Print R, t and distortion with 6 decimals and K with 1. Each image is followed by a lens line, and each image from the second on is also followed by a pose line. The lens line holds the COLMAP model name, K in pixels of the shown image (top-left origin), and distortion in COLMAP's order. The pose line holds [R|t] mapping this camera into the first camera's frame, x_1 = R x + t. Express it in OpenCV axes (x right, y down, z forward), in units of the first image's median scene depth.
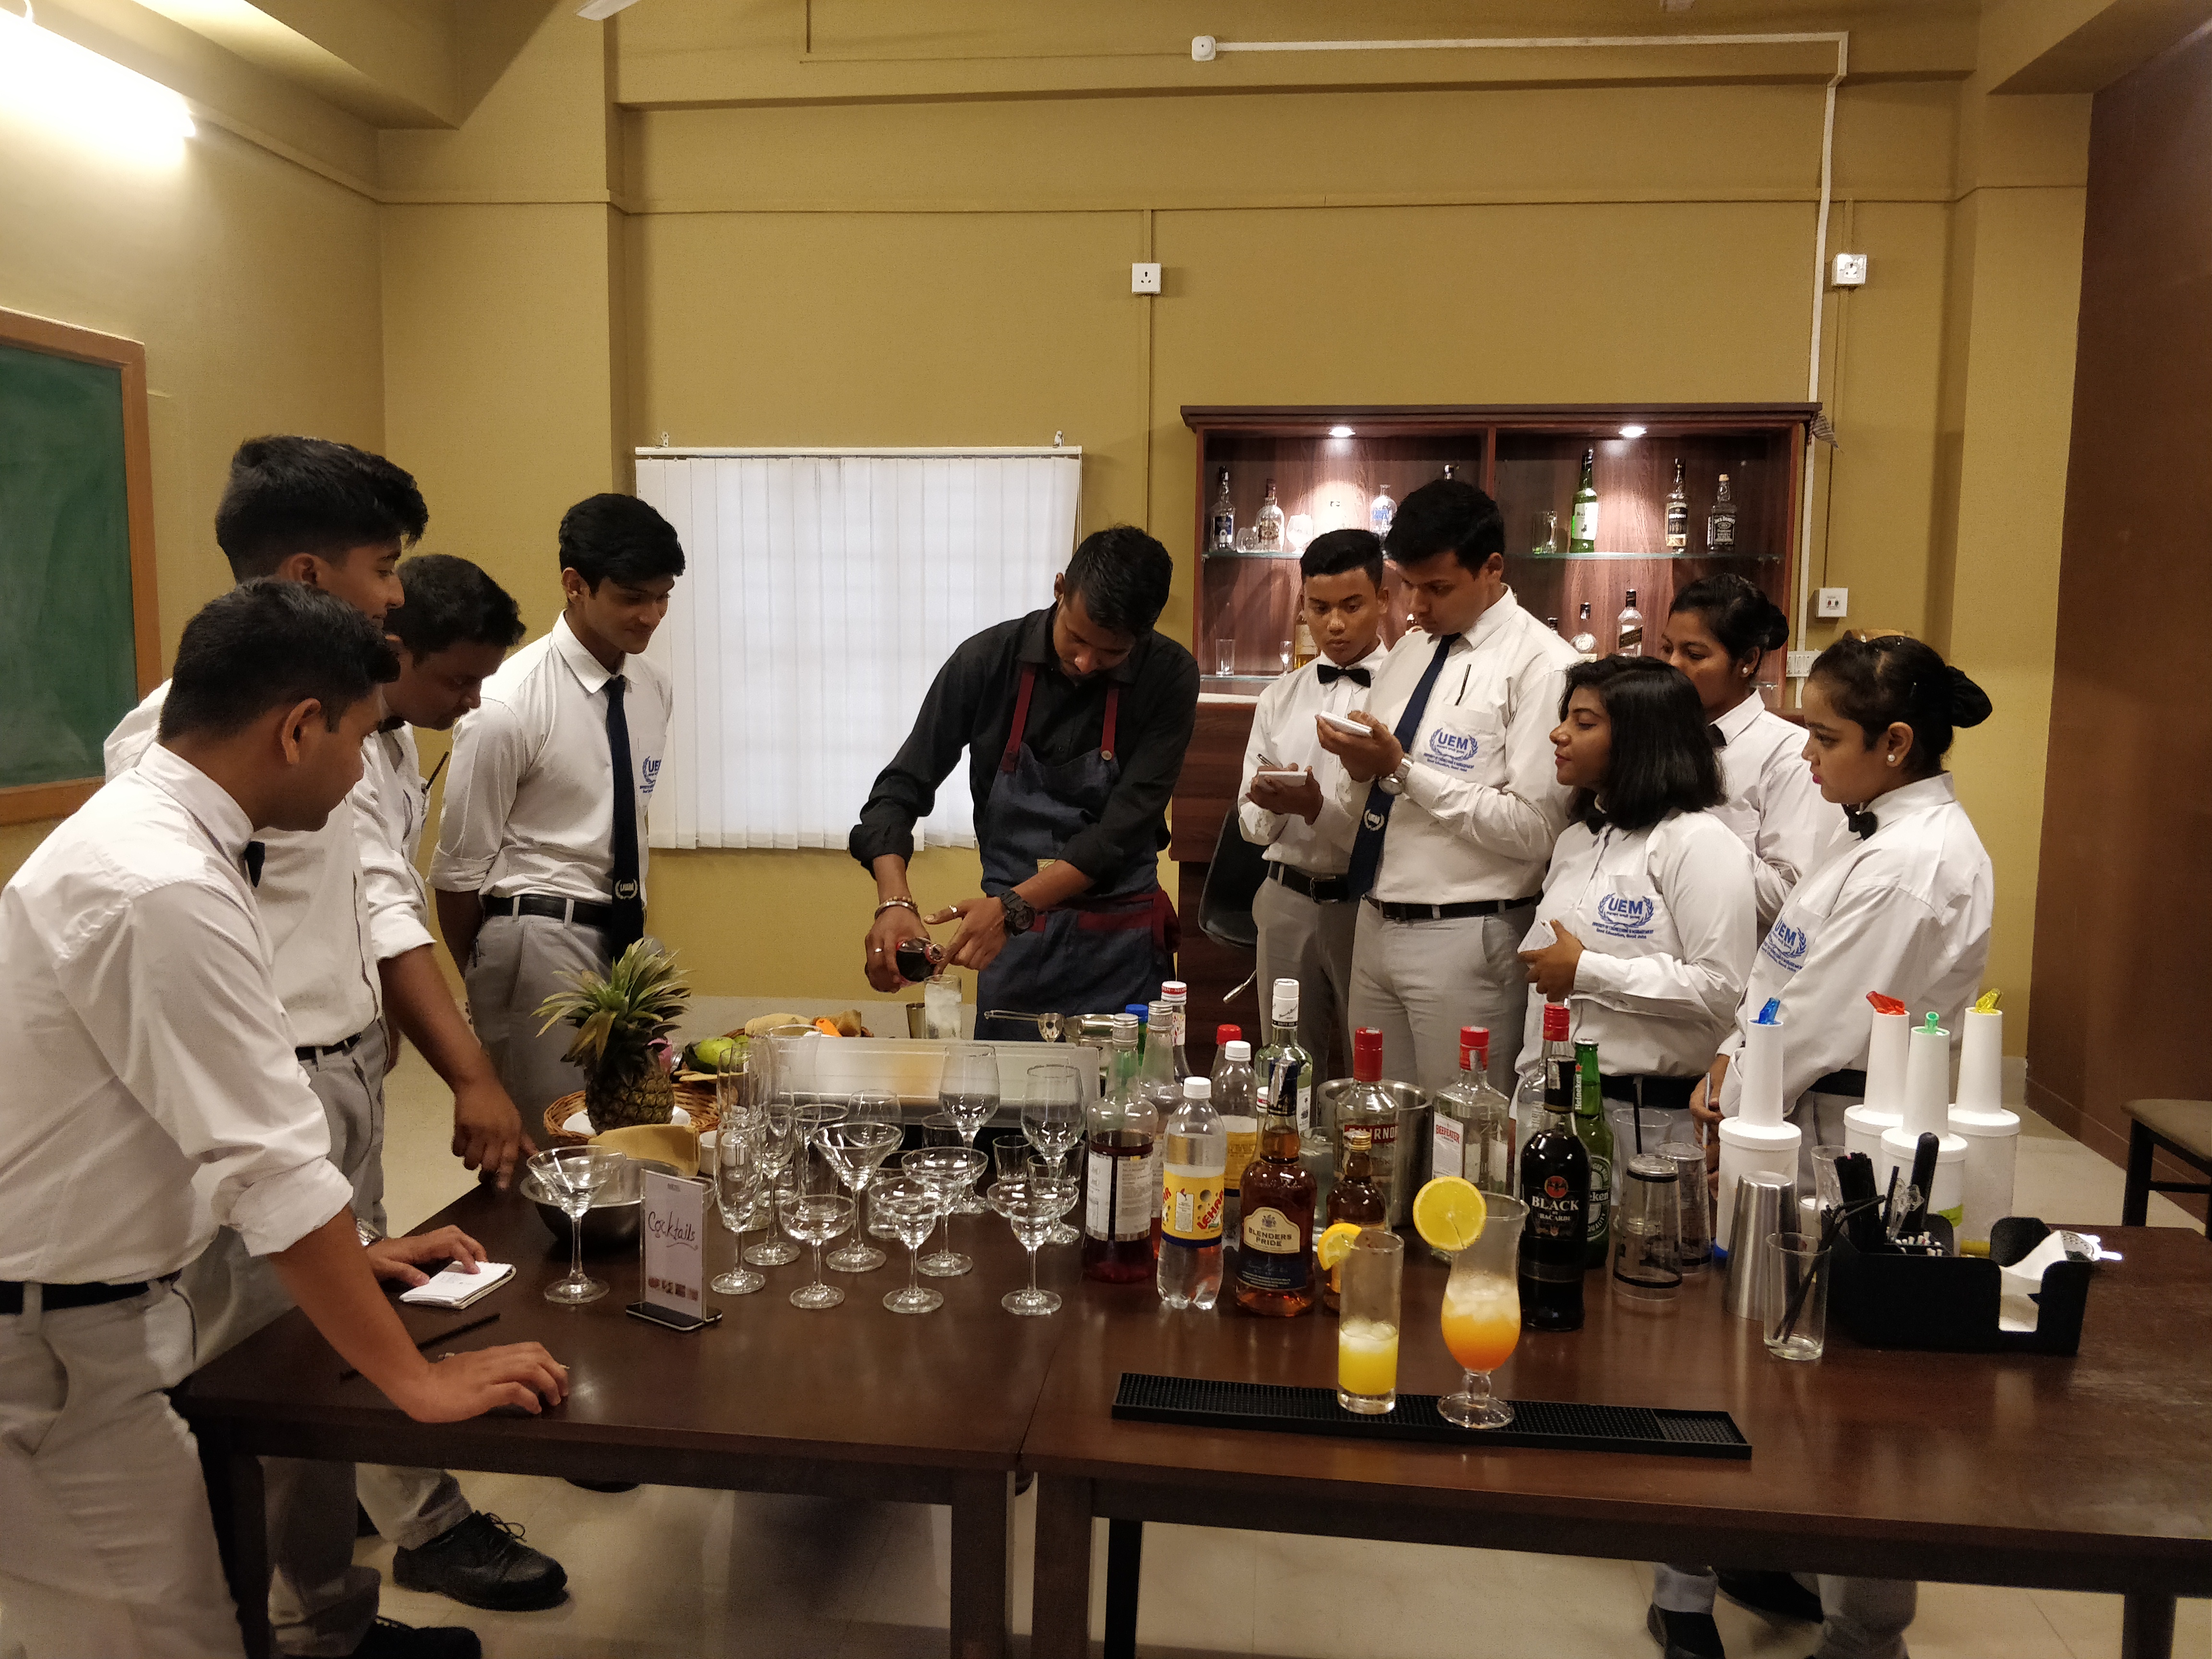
lens RADIAL K [[1795.9, 0, 1067.5], [0, 1795.9, 821.1], [0, 0, 1]] dist [0.047144, -0.006052]
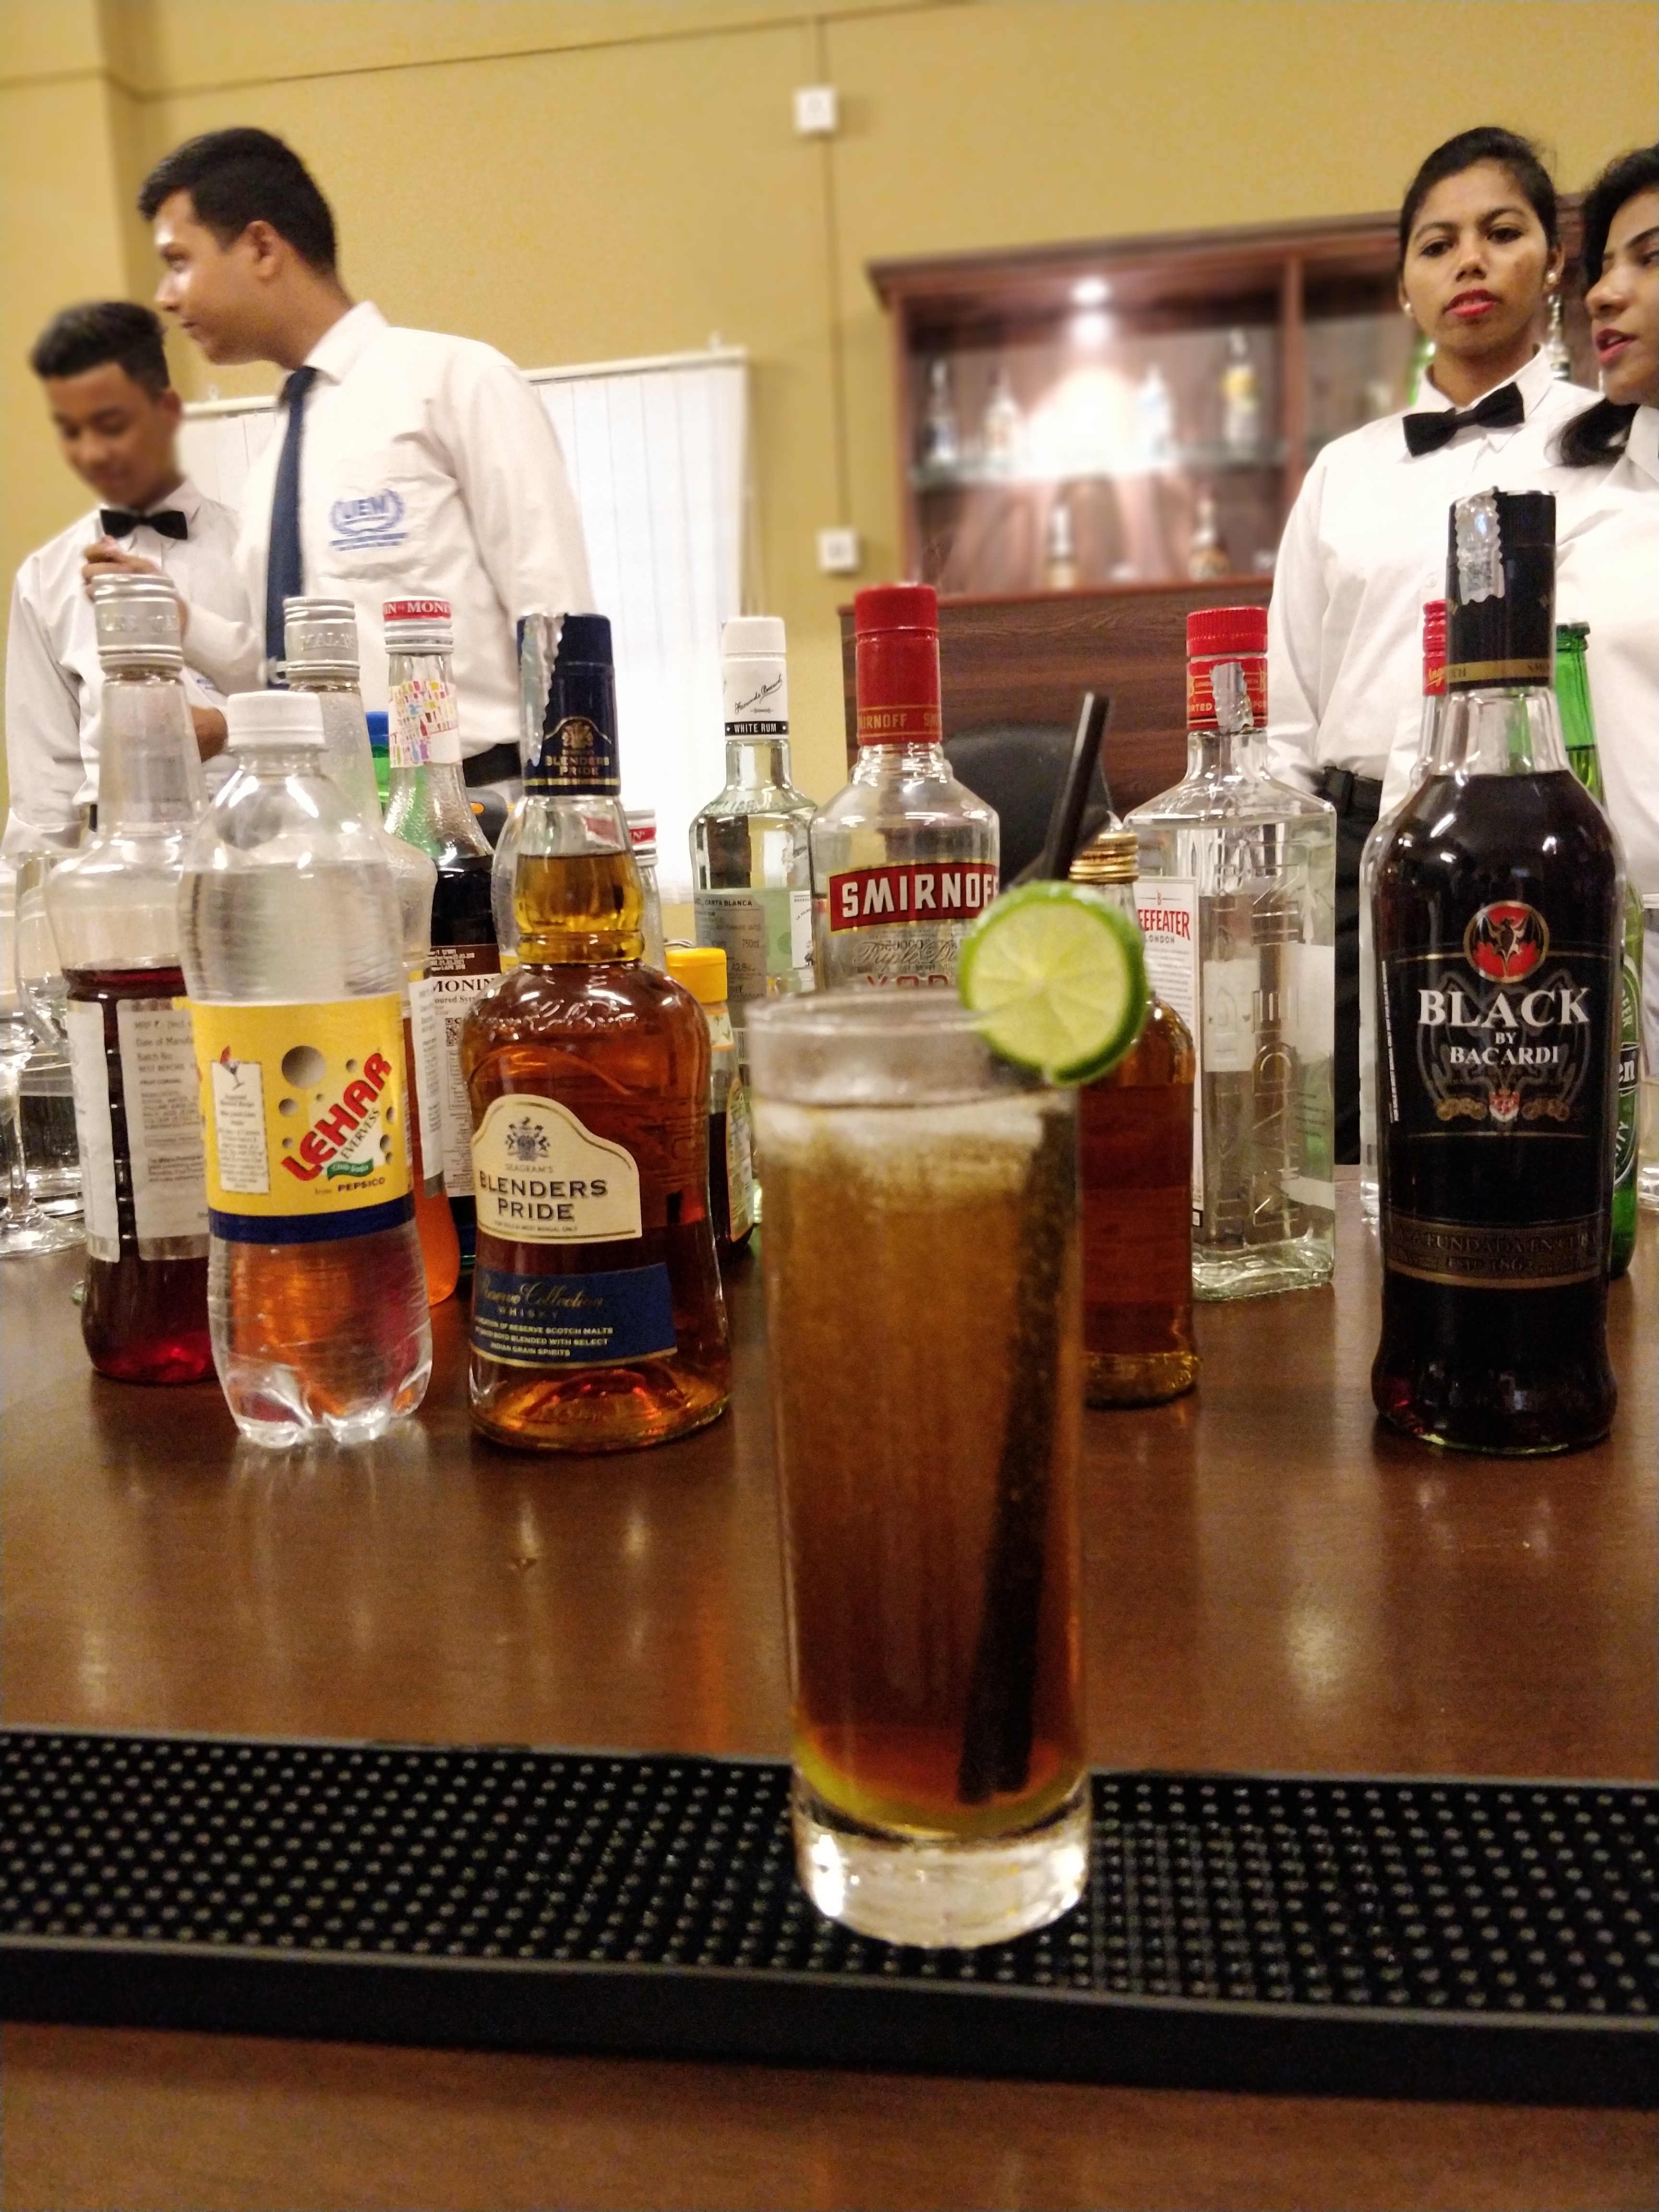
lens RADIAL K [[1795.9, 0, 832.4], [0, 1795.9, 1060.4], [0, 0, 1]] dist [0.047144, -0.006052]
pose [[0.997079, -0.062602, -0.043754, 0.170264], [0.063956, 0.997494, 0.030257, 0.196984], [0.041751, -0.032967, 0.998584, 0.684874]]
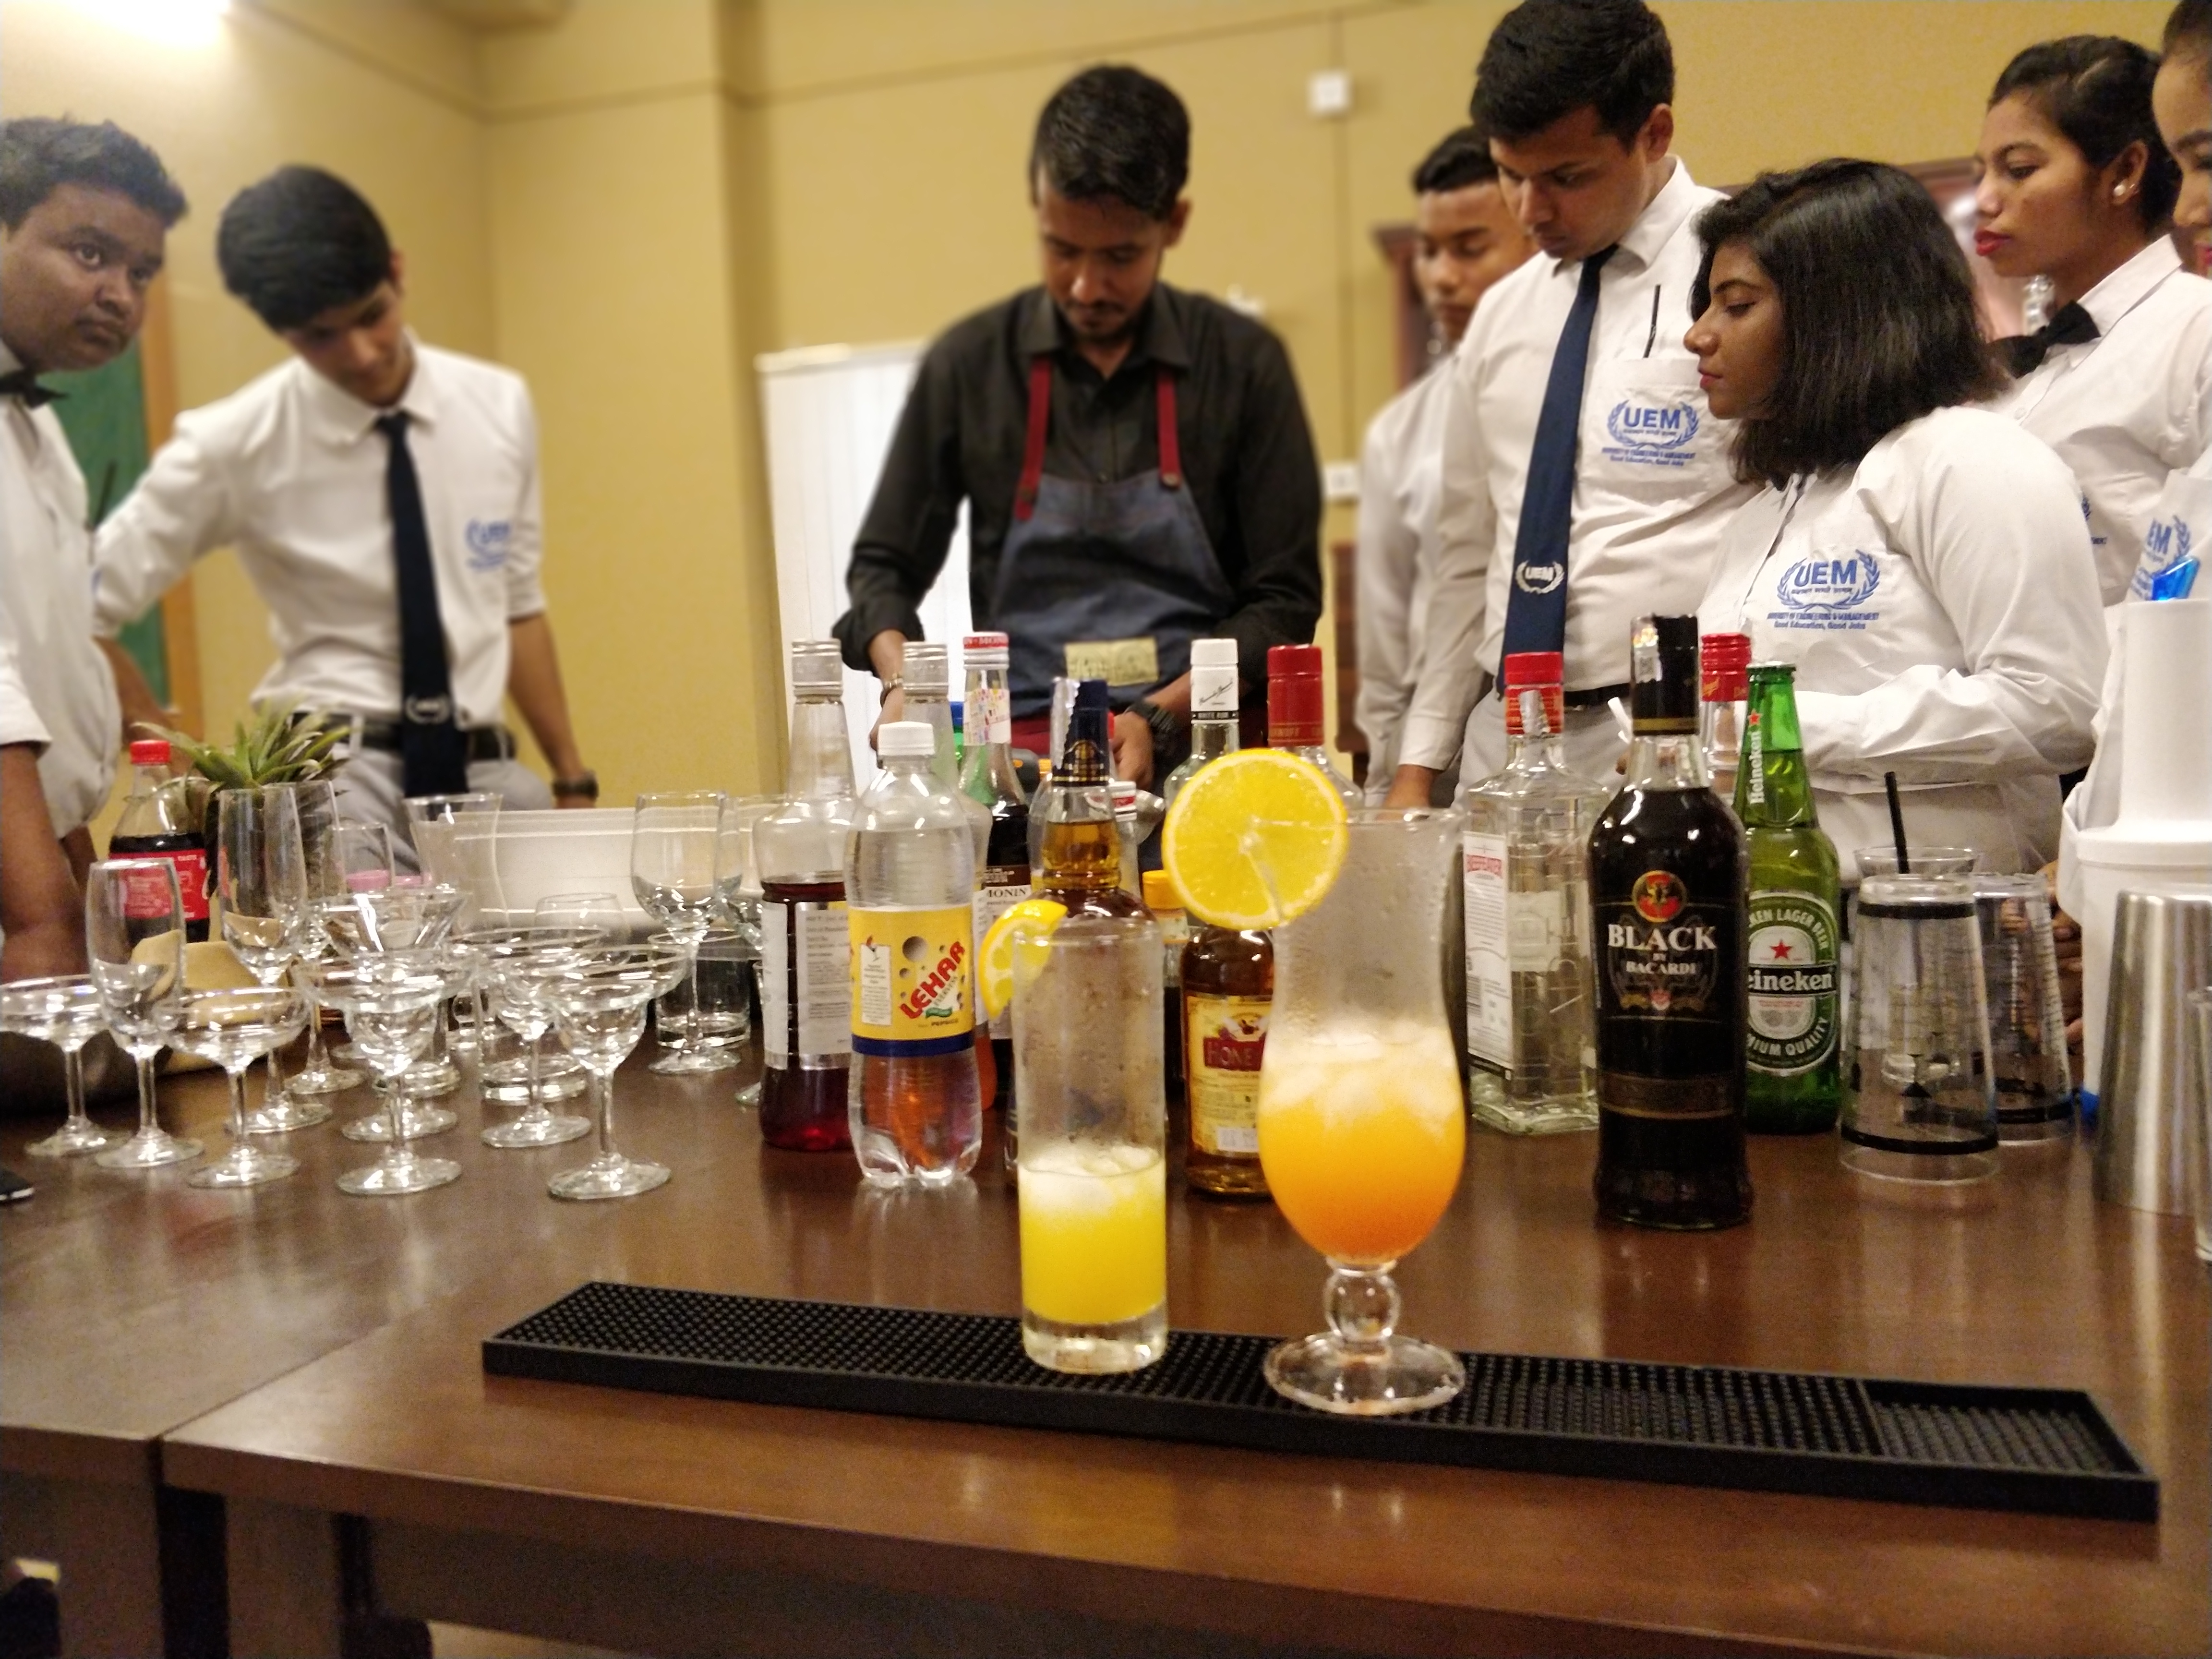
lens RADIAL K [[1751.4, 0, 1106.0], [0, 1751.4, 829.5], [0, 0, 1]] dist [0.191550, -0.272156]
pose [[0.983972, -0.043057, -0.173045, 0.204561], [0.036661, 0.998527, -0.039993, 0.190211], [0.174512, 0.033008, 0.984102, 0.520920]]
